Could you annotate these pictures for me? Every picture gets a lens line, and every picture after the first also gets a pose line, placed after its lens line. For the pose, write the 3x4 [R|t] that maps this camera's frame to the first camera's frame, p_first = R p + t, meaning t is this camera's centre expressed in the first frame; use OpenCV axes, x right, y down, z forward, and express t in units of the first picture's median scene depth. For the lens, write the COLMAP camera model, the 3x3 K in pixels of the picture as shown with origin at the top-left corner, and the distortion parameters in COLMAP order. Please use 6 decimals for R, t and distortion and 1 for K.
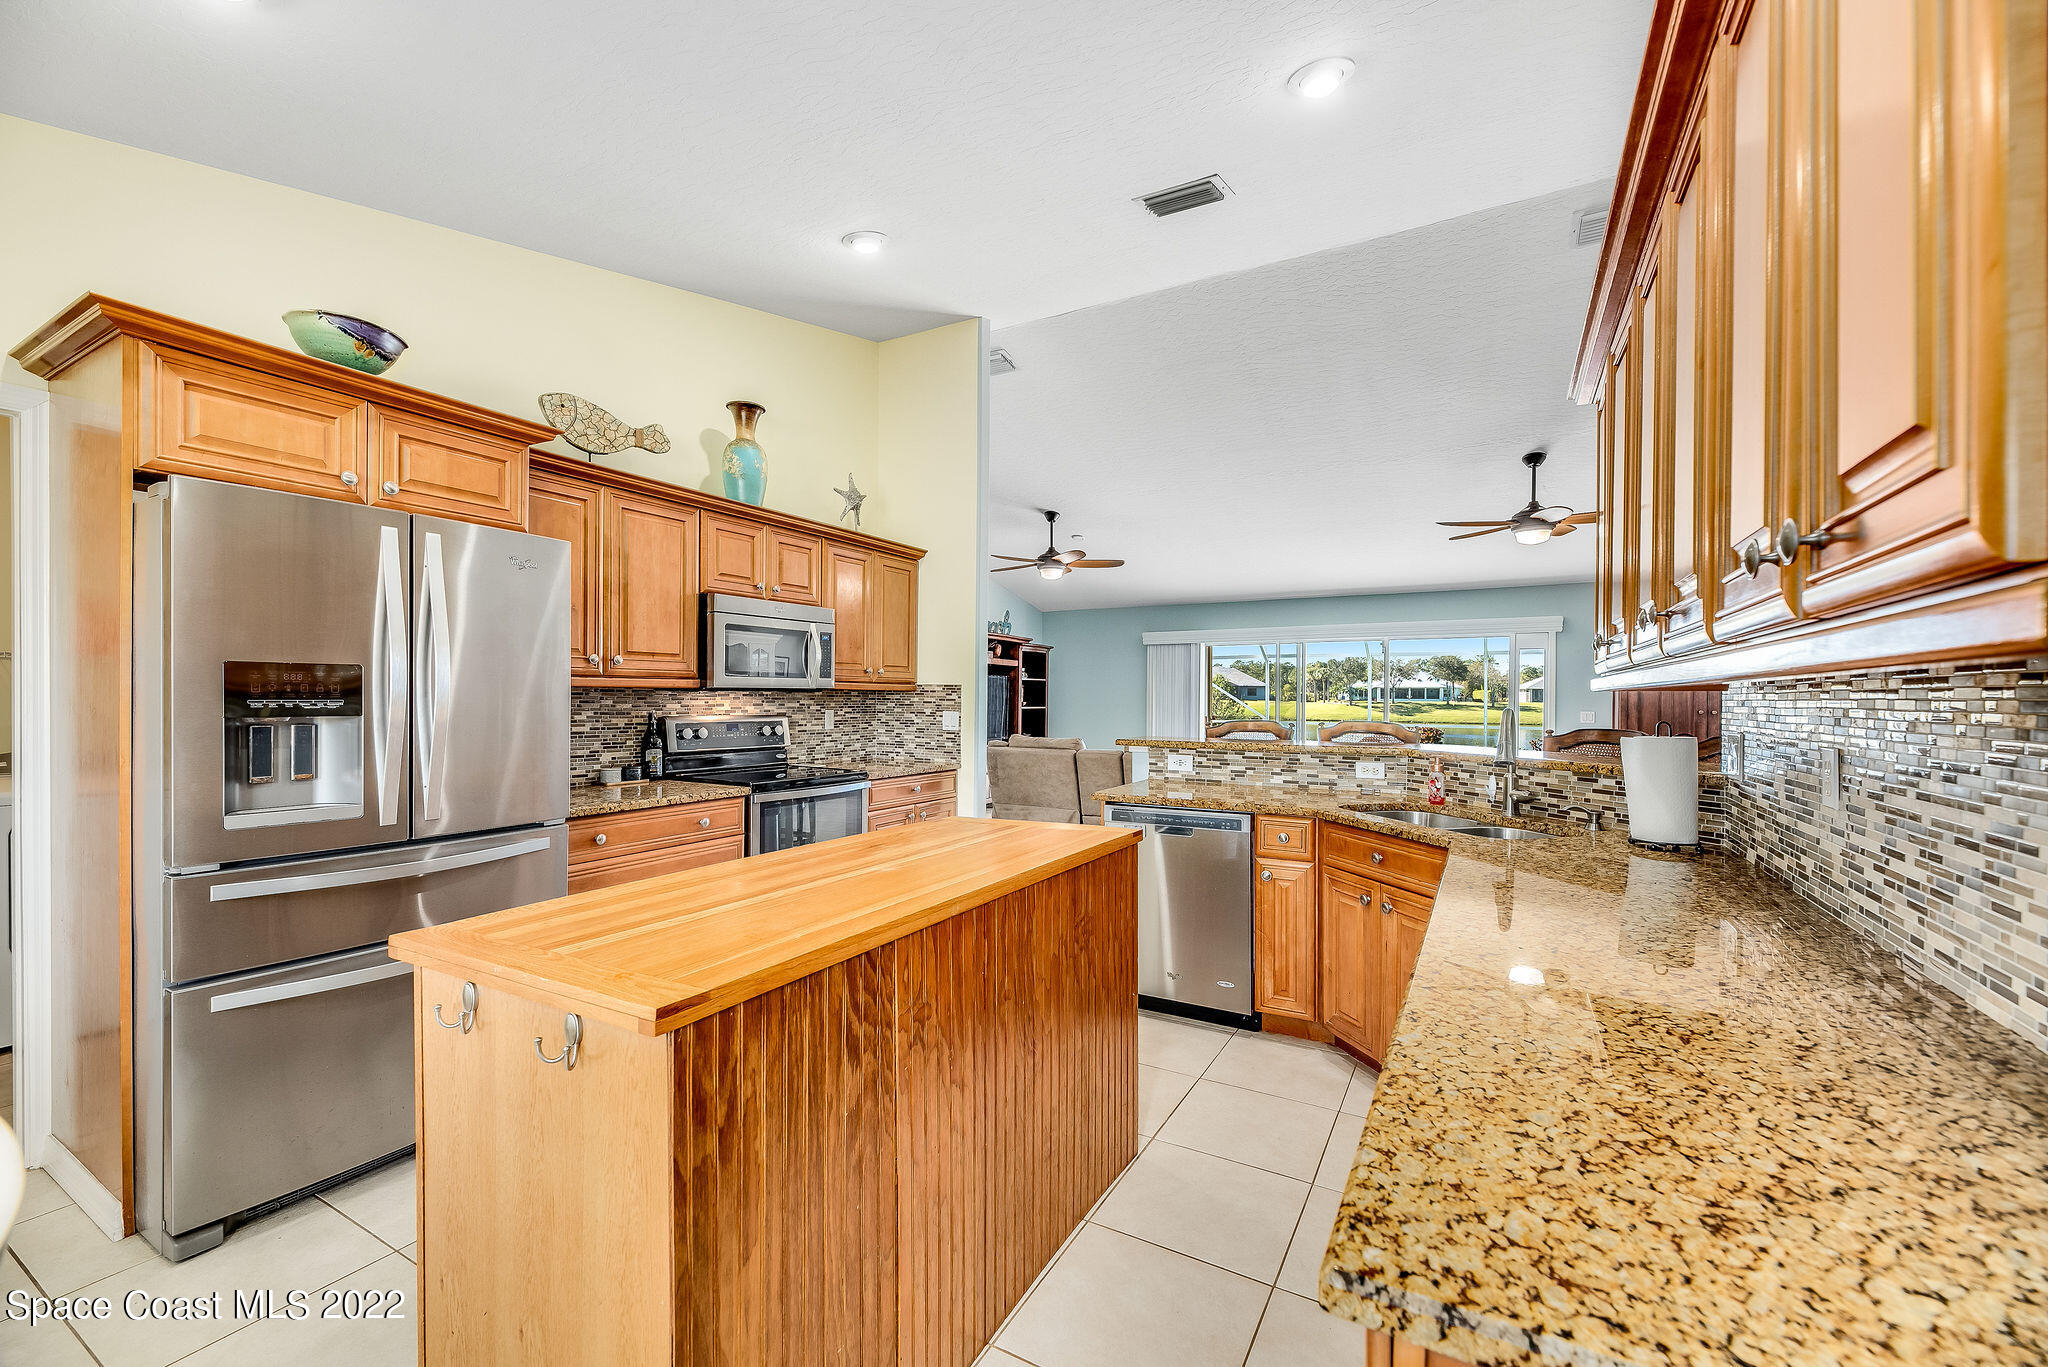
lens RADIAL K [[827.4, 0, 1027.9], [0, 827.4, 702.7], [0, 0, 1]] dist [0.002504, -0.003083]
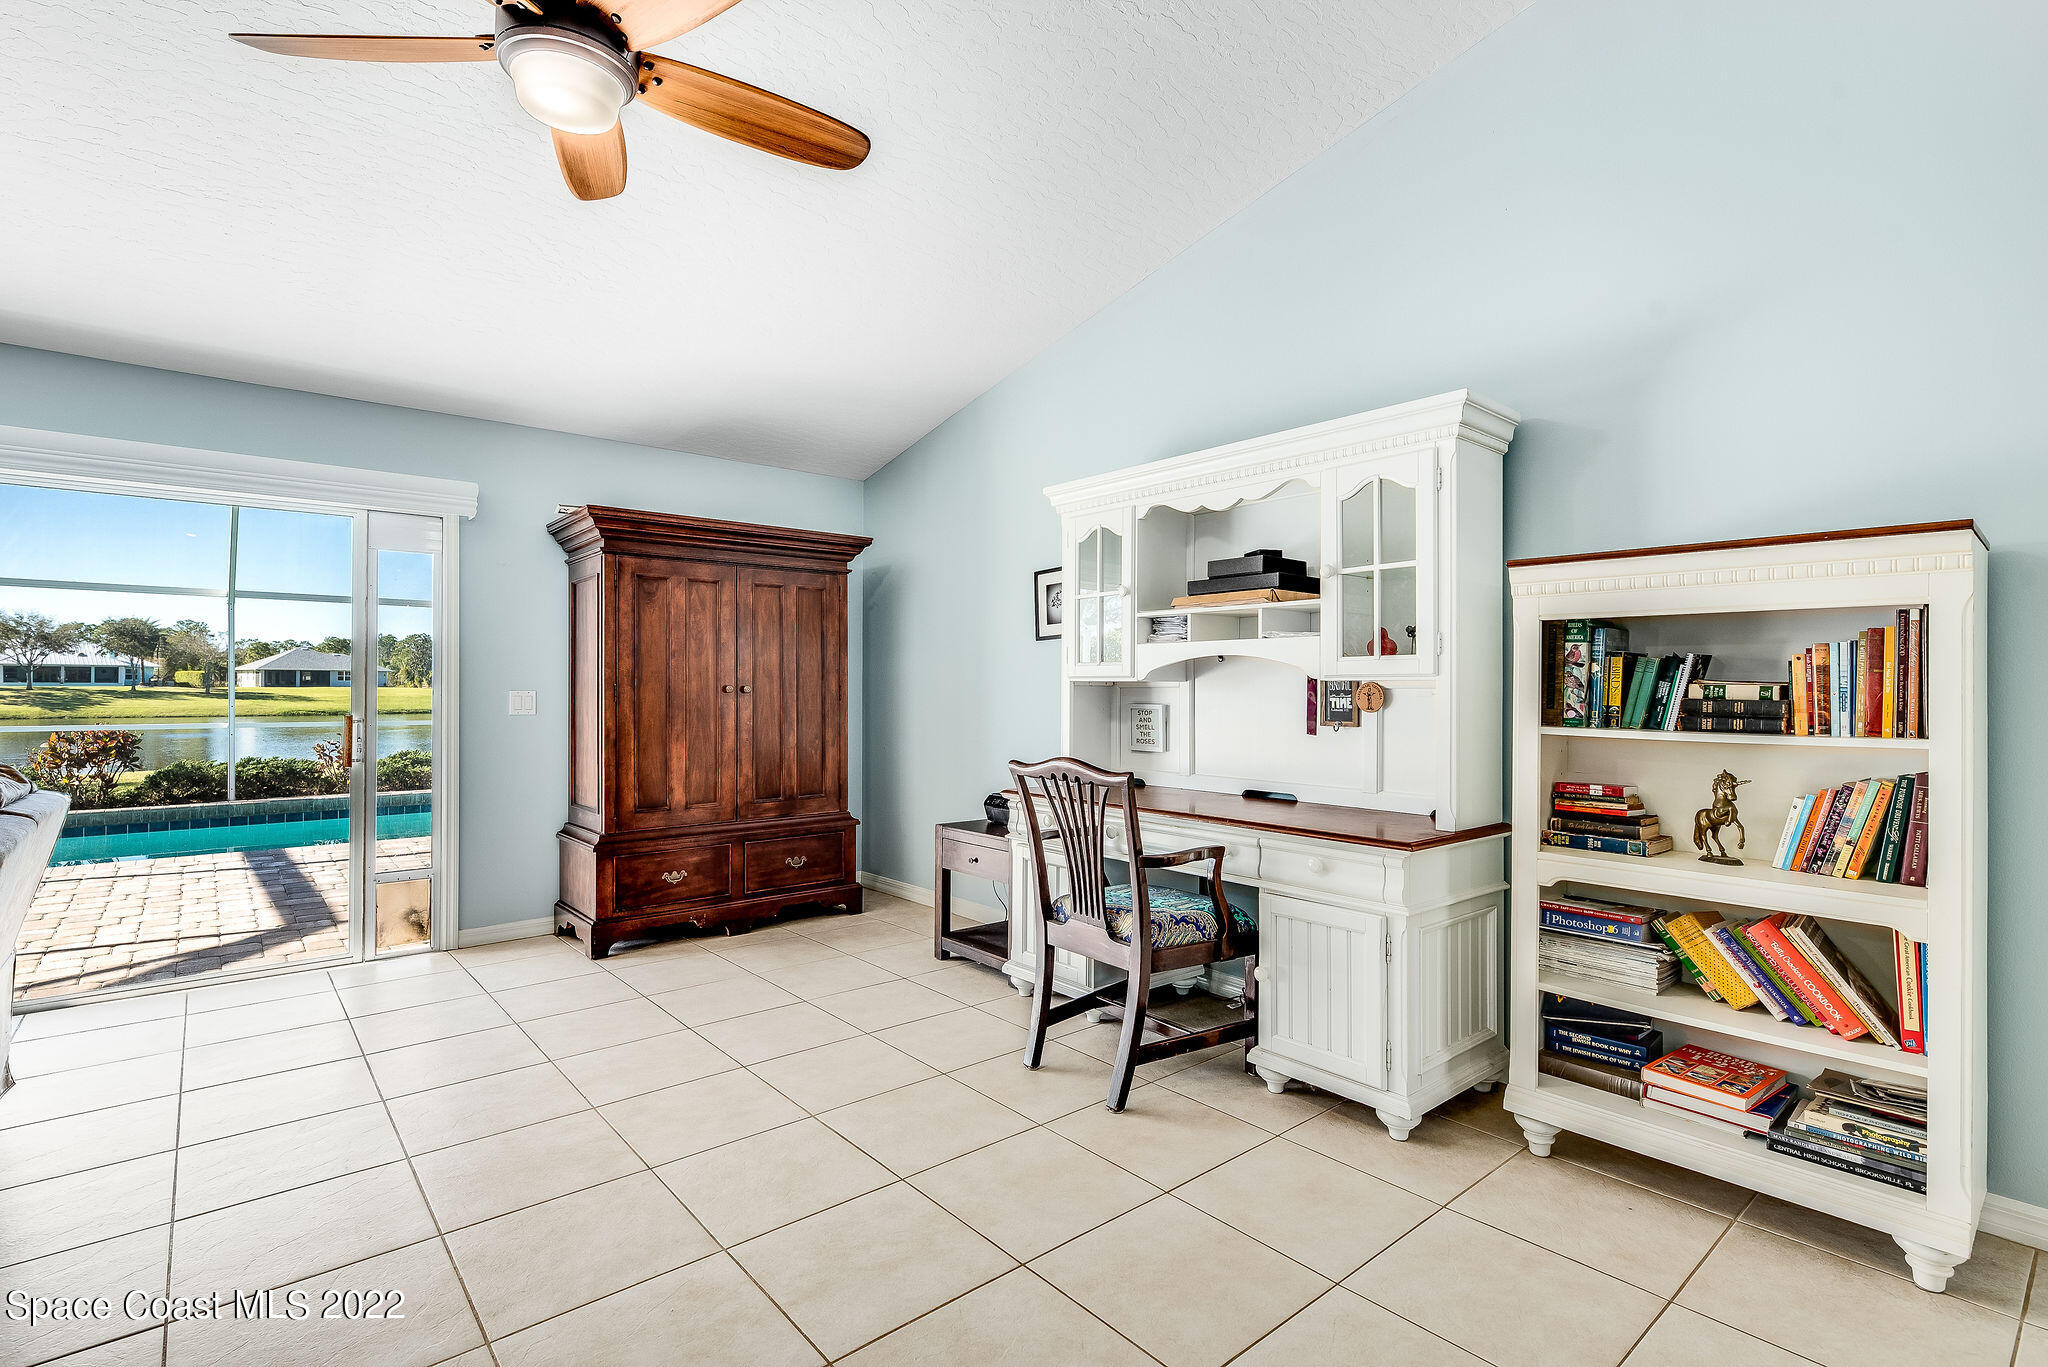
lens RADIAL K [[967.0, 0, 1013.5], [0, 967.0, 682.2], [0, 0, 1]] dist [0.008239, -0.002993]
pose [[0.356247, -0.001009, 0.934391, 0.484127], [0.005772, 0.999983, -0.001121, 0.015598], [-0.934374, 0.005792, 0.356246, 1.040914]]
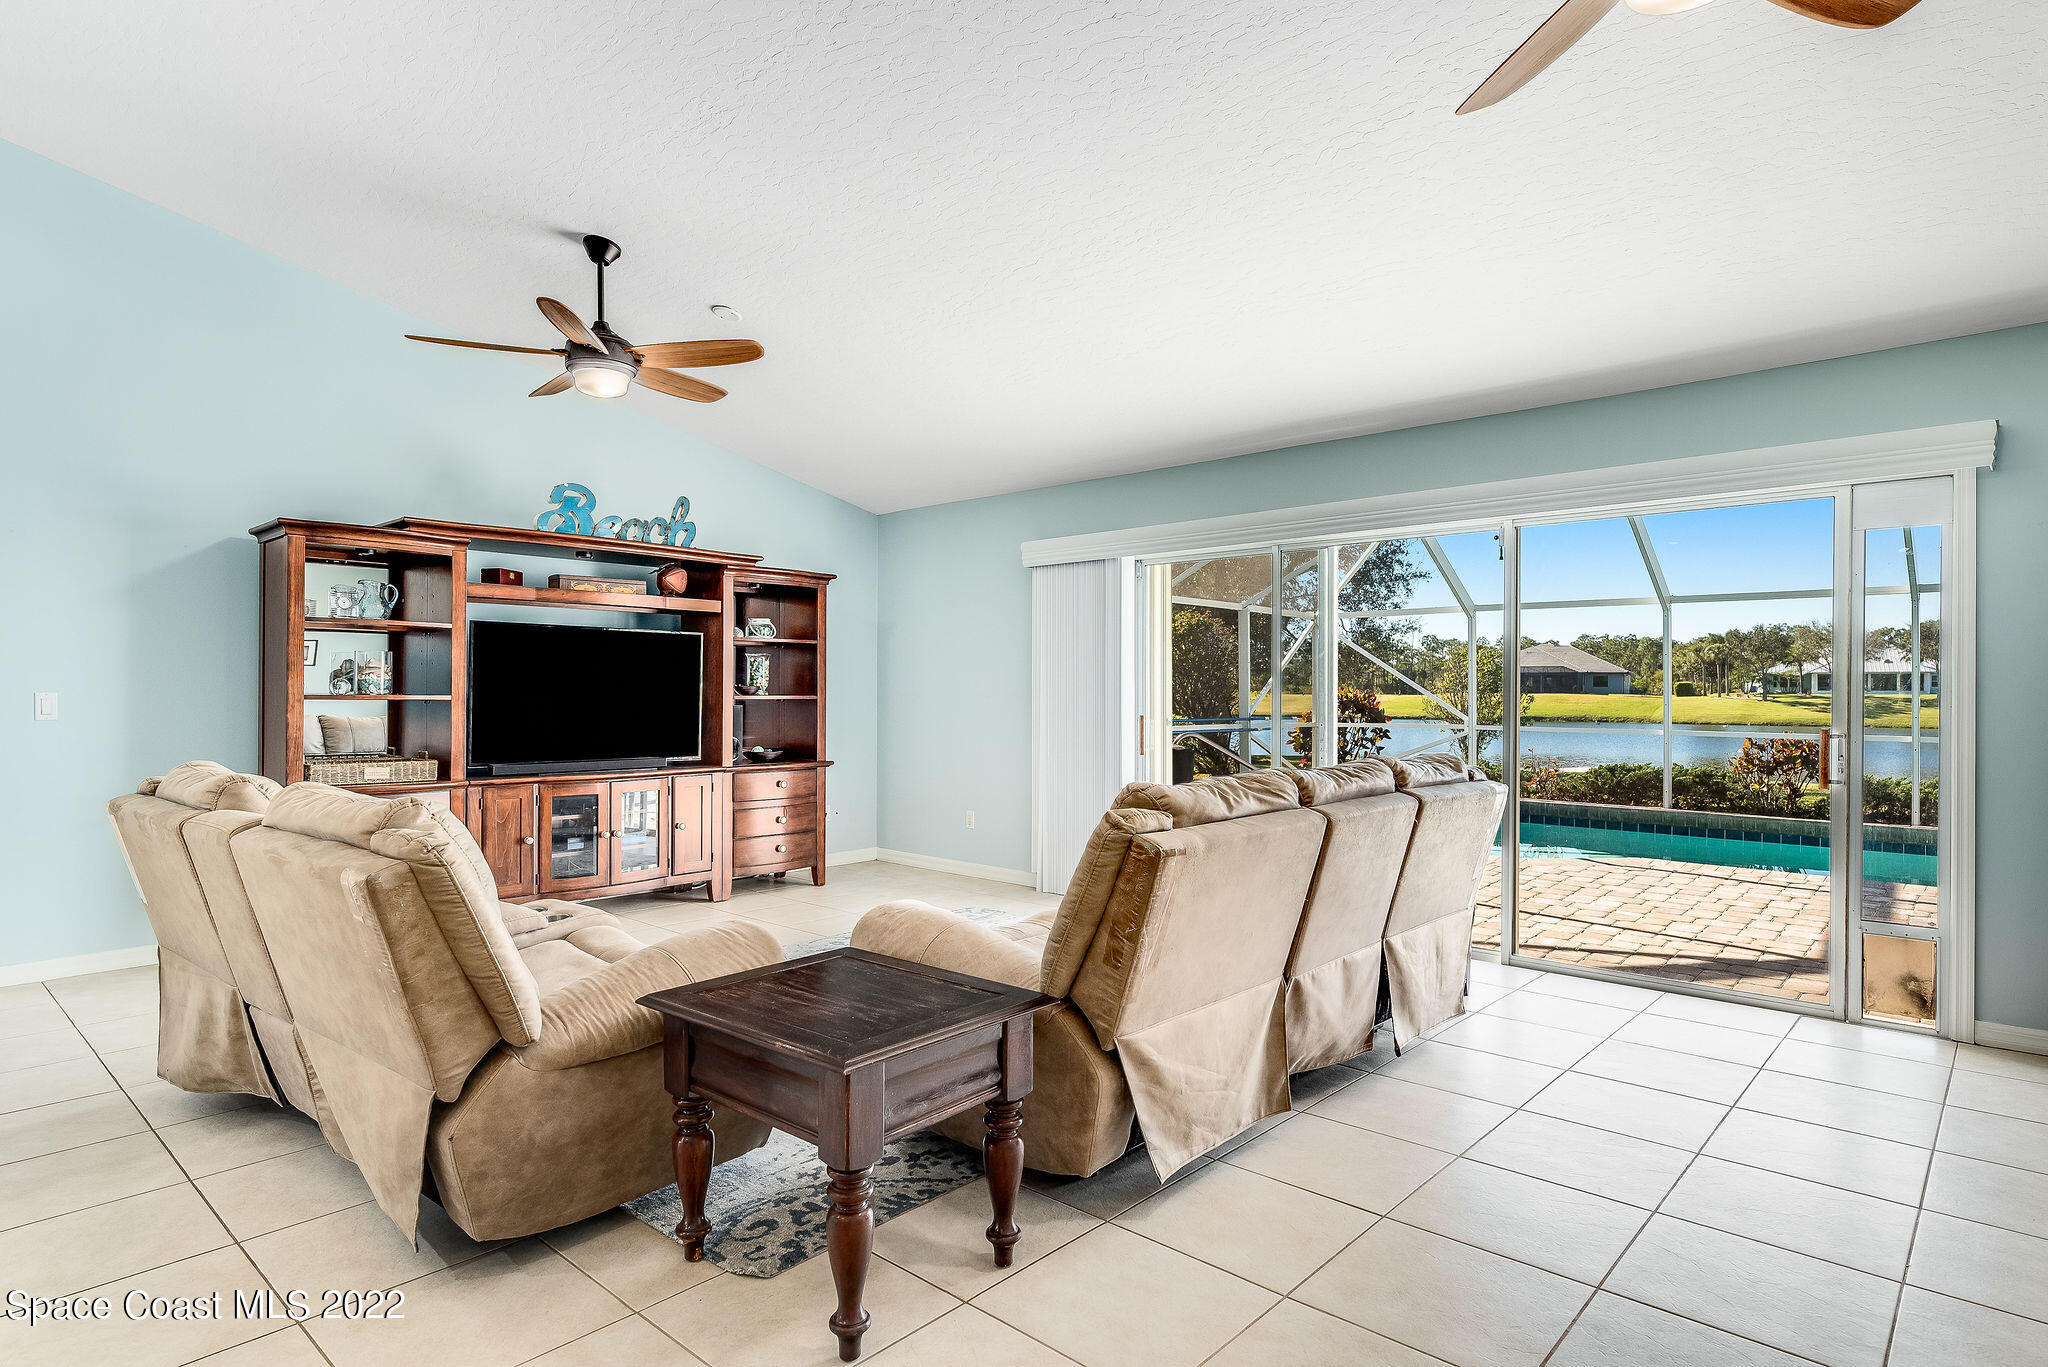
lens RADIAL K [[1094.6, 0, 1017.3], [0, 1094.6, 695.7], [0, 0, 1]] dist [0.009377, -0.003908]
pose [[0.972584, -0.001418, -0.232549, 0.708249], [0.000985, 0.999998, -0.001977, 0.017018], [0.232552, 0.001694, 0.972583, 0.922119]]
